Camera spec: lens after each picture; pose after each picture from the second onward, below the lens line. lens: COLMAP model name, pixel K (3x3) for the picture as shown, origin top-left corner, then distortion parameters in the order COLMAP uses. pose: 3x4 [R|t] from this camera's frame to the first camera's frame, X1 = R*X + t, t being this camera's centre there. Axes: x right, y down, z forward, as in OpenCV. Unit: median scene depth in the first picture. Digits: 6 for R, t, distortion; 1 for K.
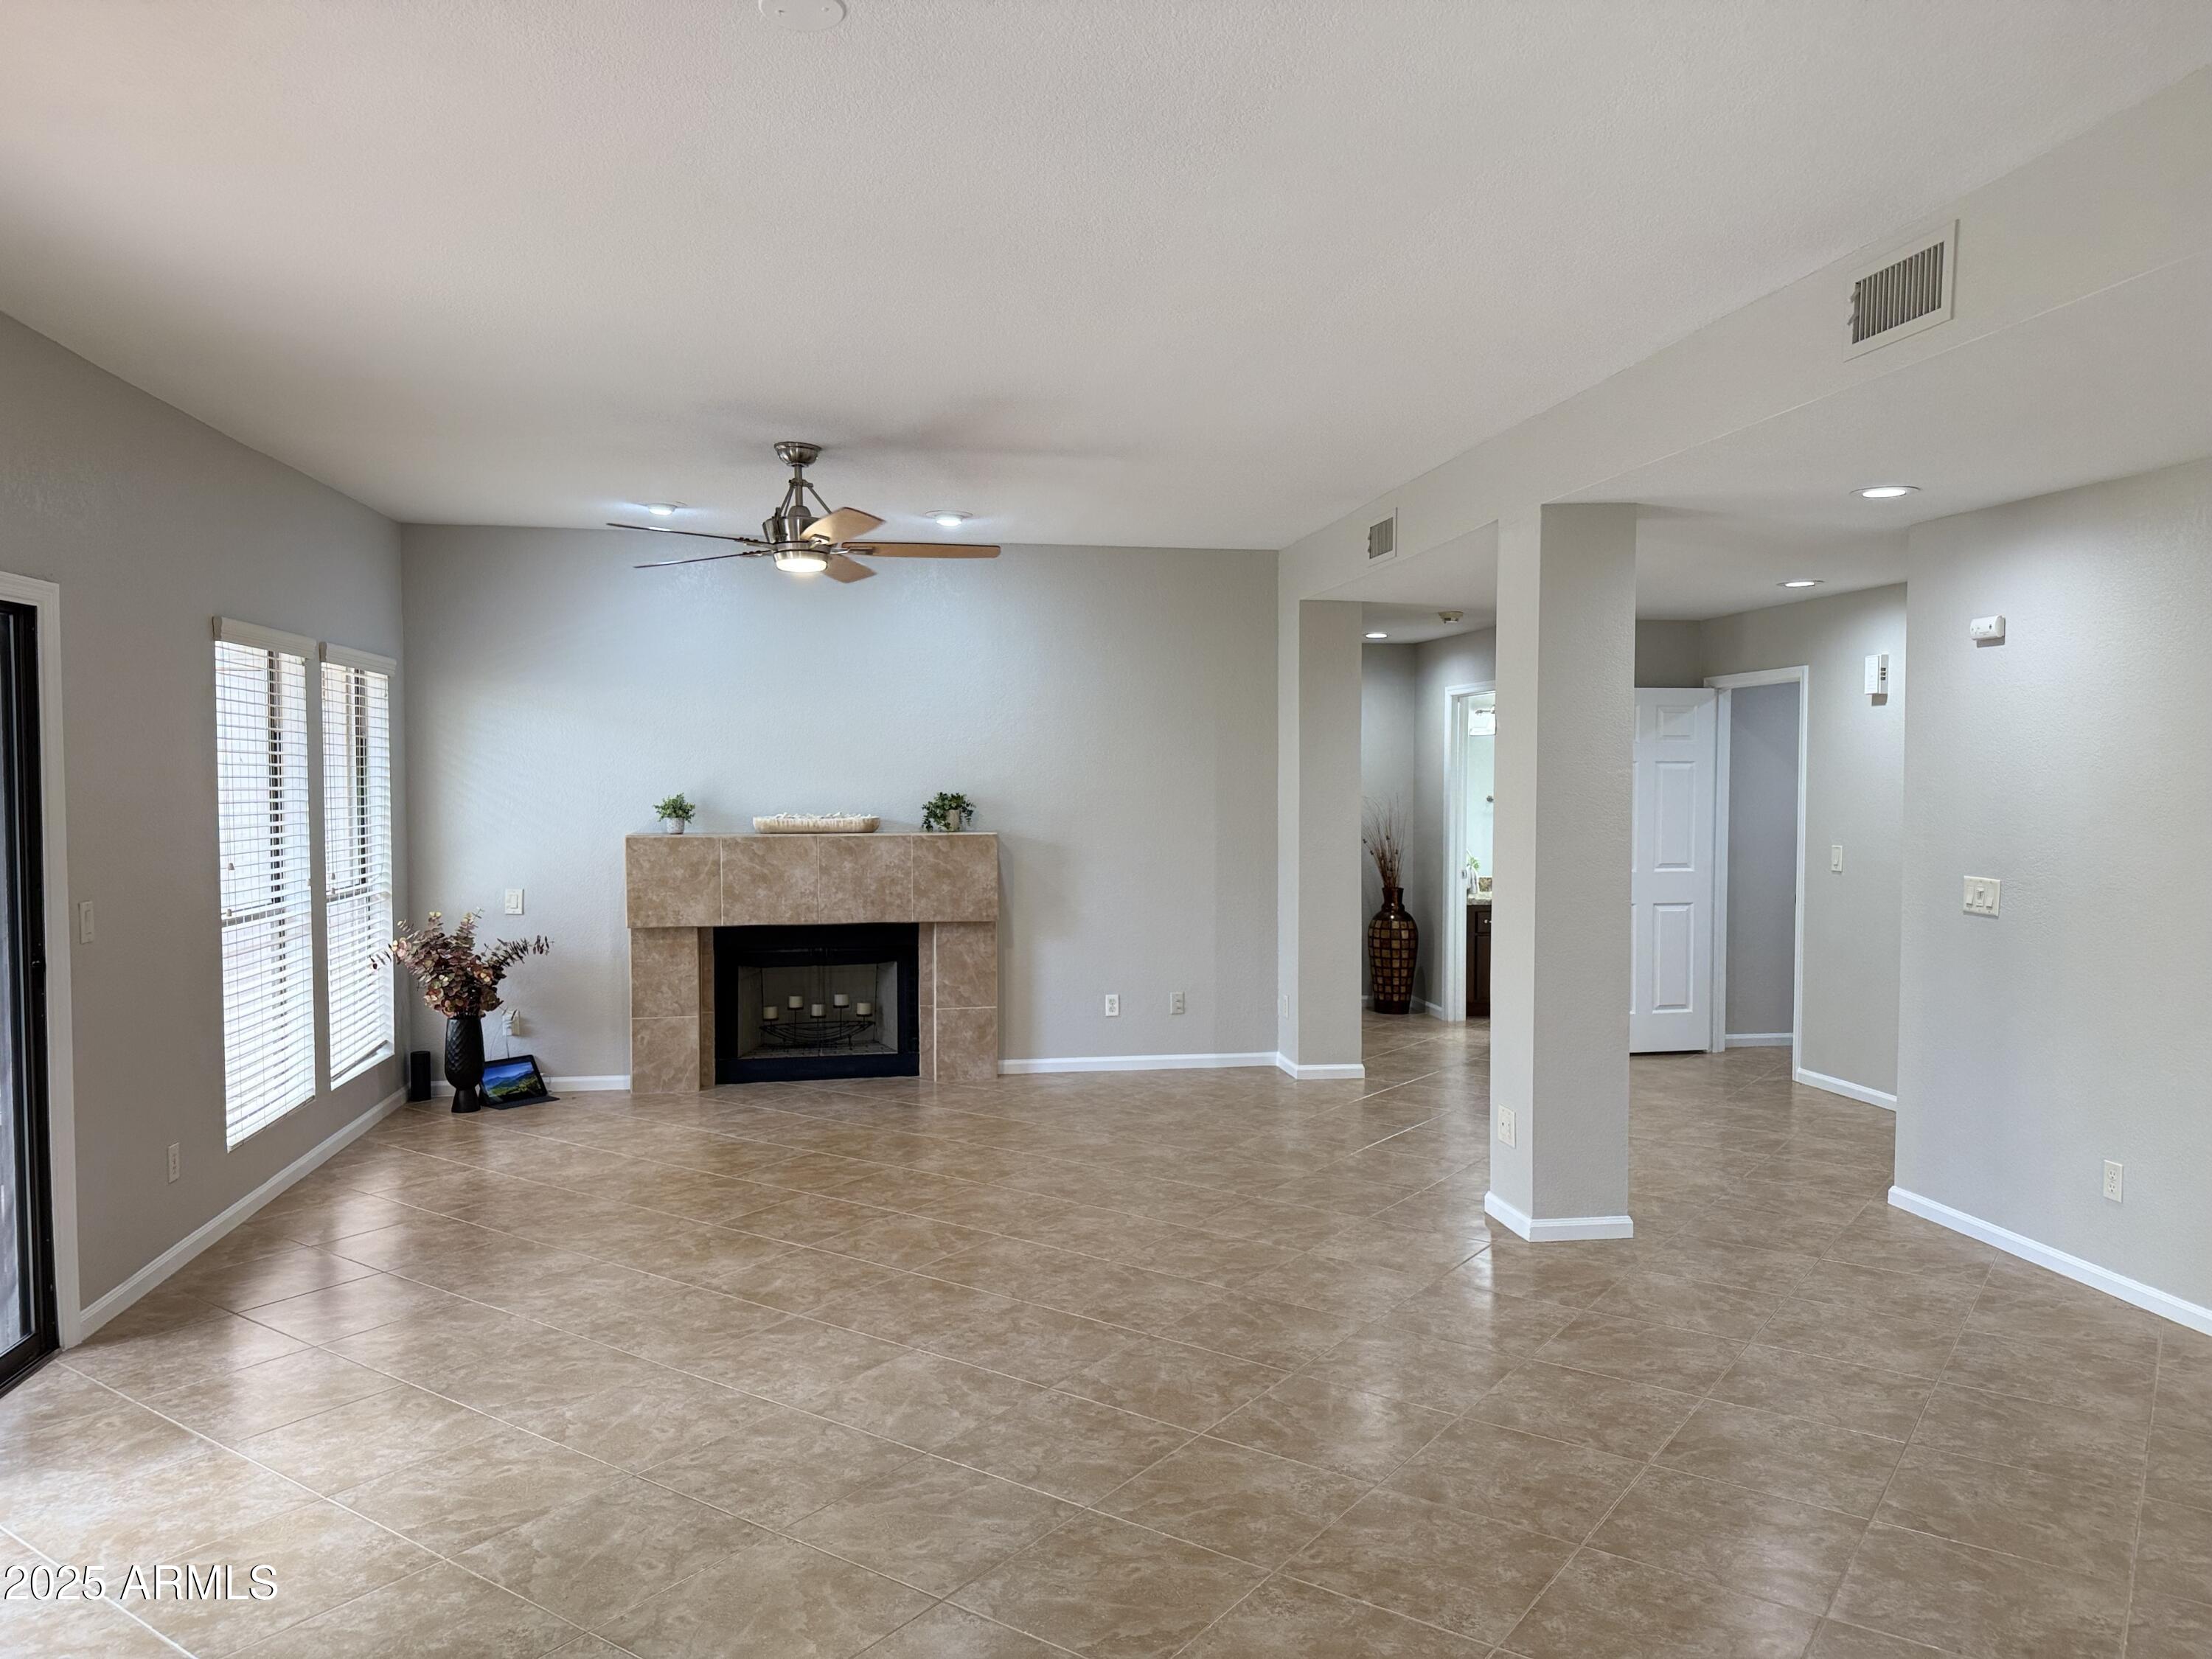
lens RADIAL K [[1552.8, 0, 1122.6], [0, 1552.8, 811.3], [0, 0, 1]] dist [0.066608, -0.079049]
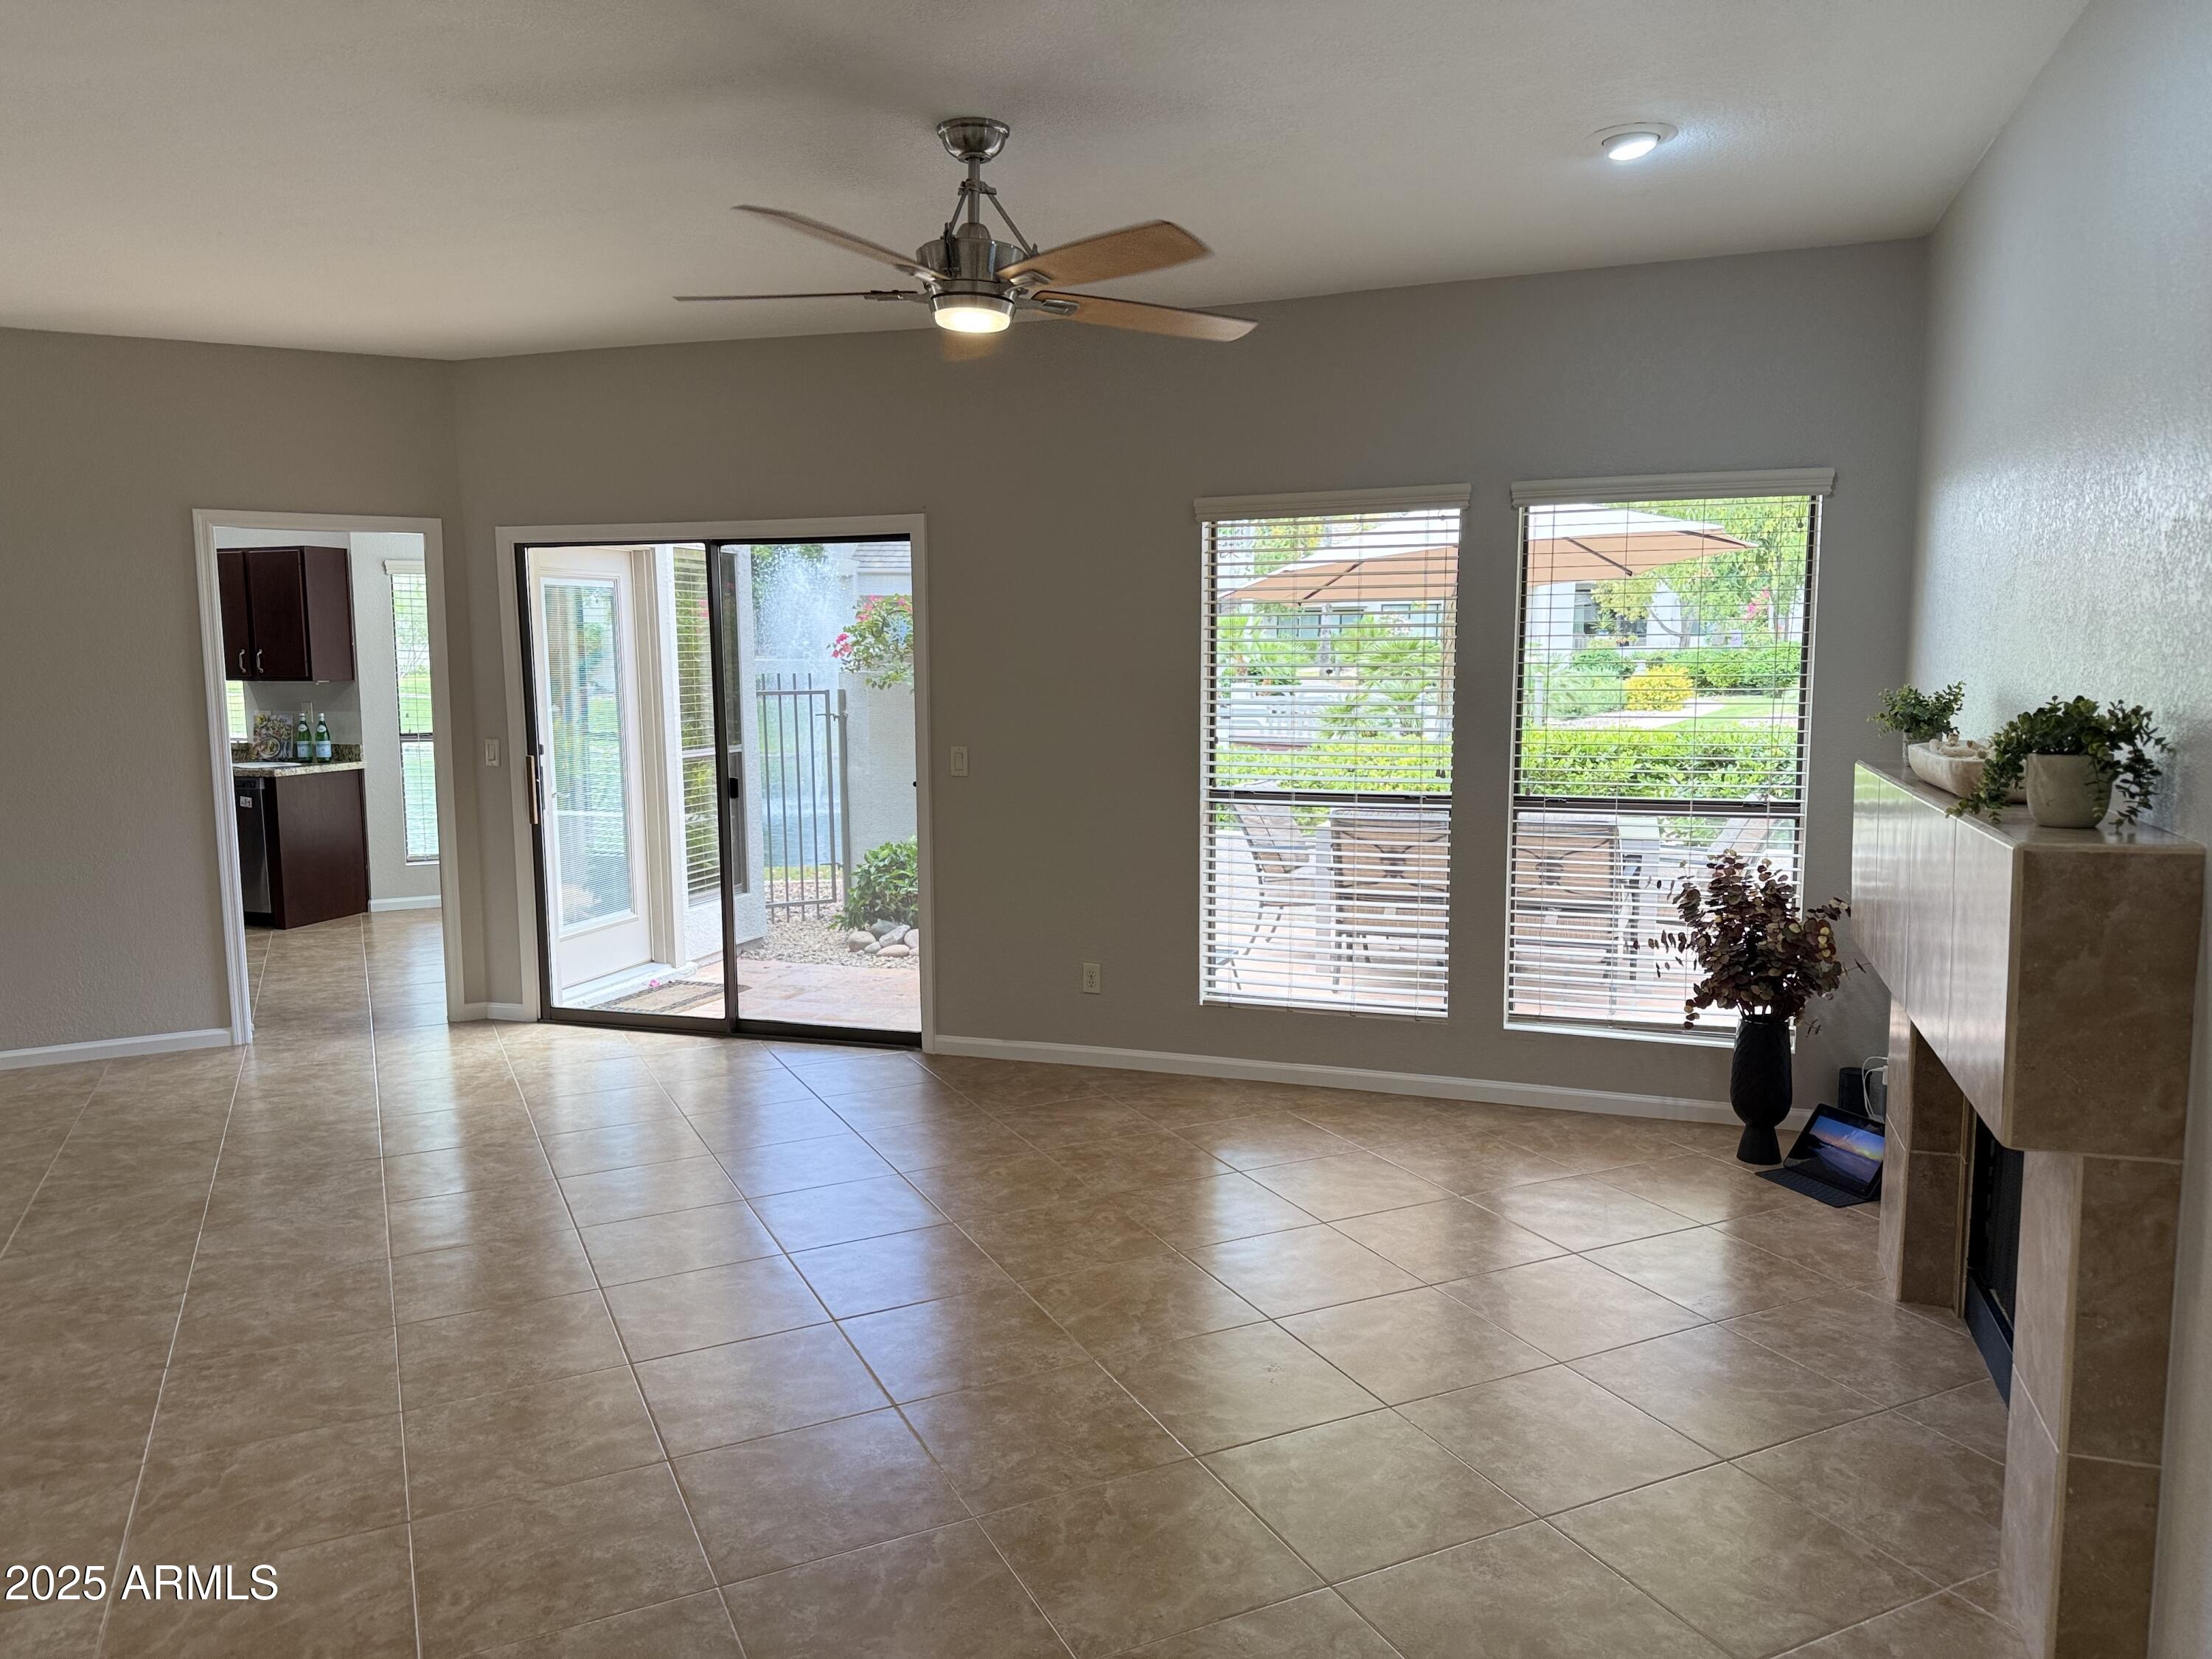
lens RADIAL K [[1552.8, 0, 1135.1], [0, 1552.8, 837.5], [0, 0, 1]] dist [0.066608, -0.079049]
pose [[-0.498502, 0.092735, -0.861914, 0.238219], [-0.016949, 0.993029, 0.116644, -0.011595], [0.866723, 0.072756, -0.493455, 1.033115]]
